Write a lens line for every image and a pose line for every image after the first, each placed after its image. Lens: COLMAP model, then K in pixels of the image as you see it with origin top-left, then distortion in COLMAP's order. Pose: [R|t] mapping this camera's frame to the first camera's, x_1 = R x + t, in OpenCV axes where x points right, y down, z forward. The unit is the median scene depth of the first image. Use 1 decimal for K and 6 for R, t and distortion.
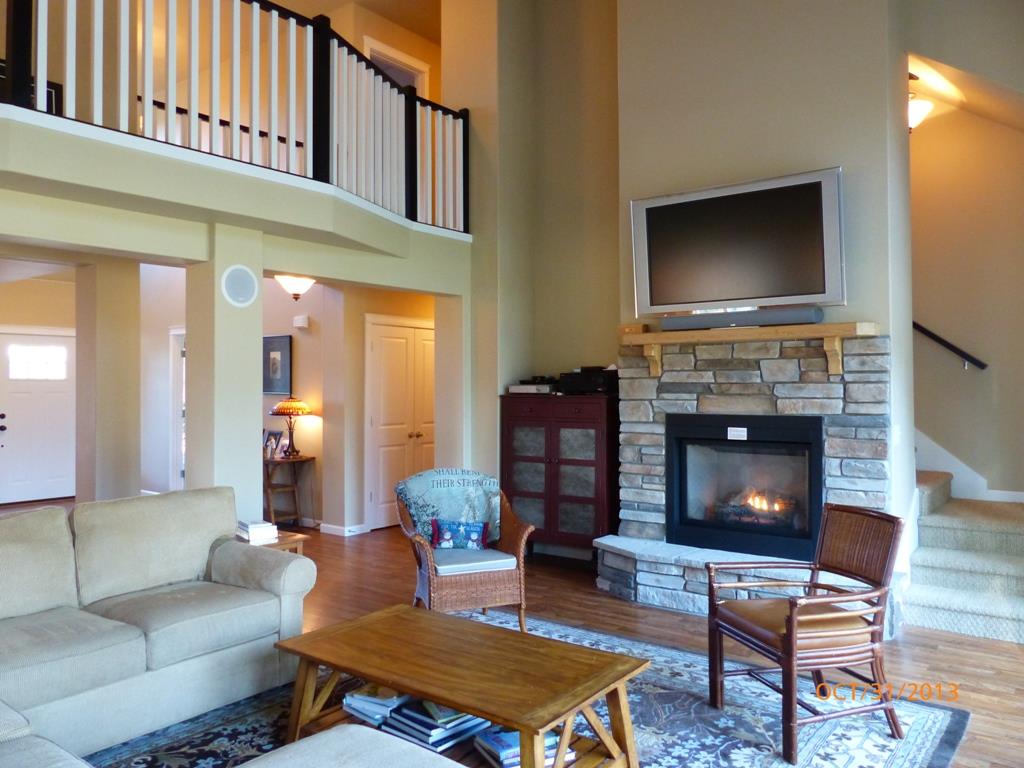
lens RADIAL K [[776.8, 0, 512.0], [0, 776.8, 384.0], [0, 0, 1]] dist [-0.005081, -0.004114]
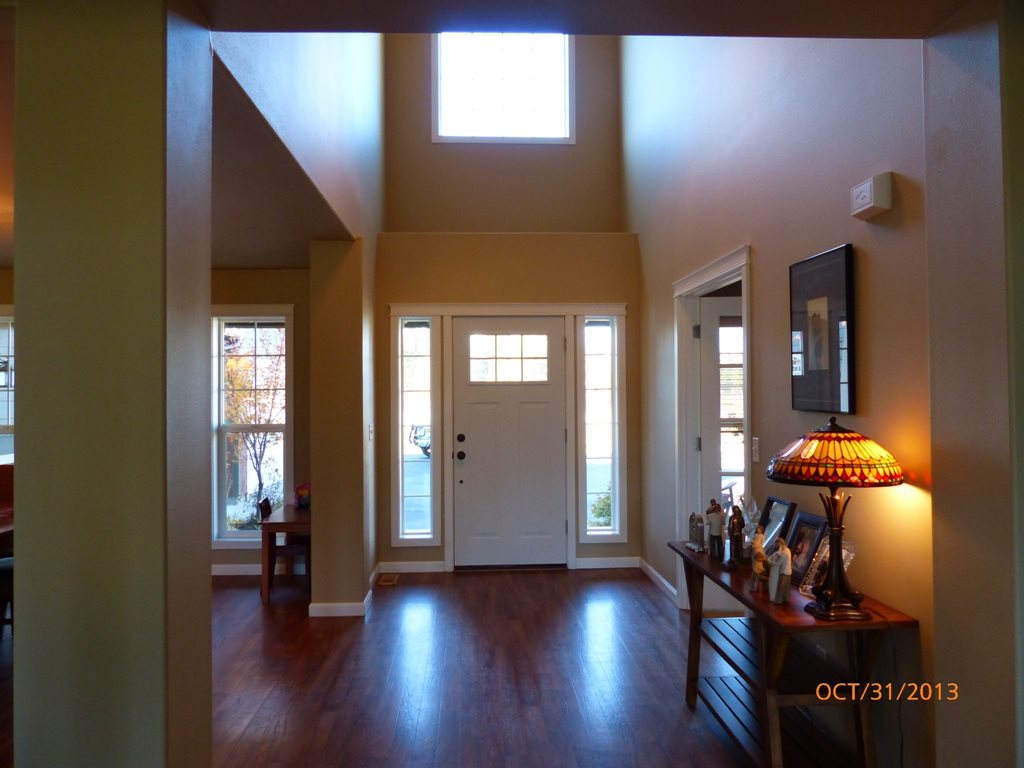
lens RADIAL K [[776.8, 0, 512.0], [0, 776.8, 384.0], [0, 0, 1]] dist [-0.005081, -0.004114]
pose [[0.670023, -0.013068, -0.742225, -0.130953], [0.013946, 0.999890, -0.005015, -0.000623], [0.742209, -0.006991, 0.670132, 0.666948]]
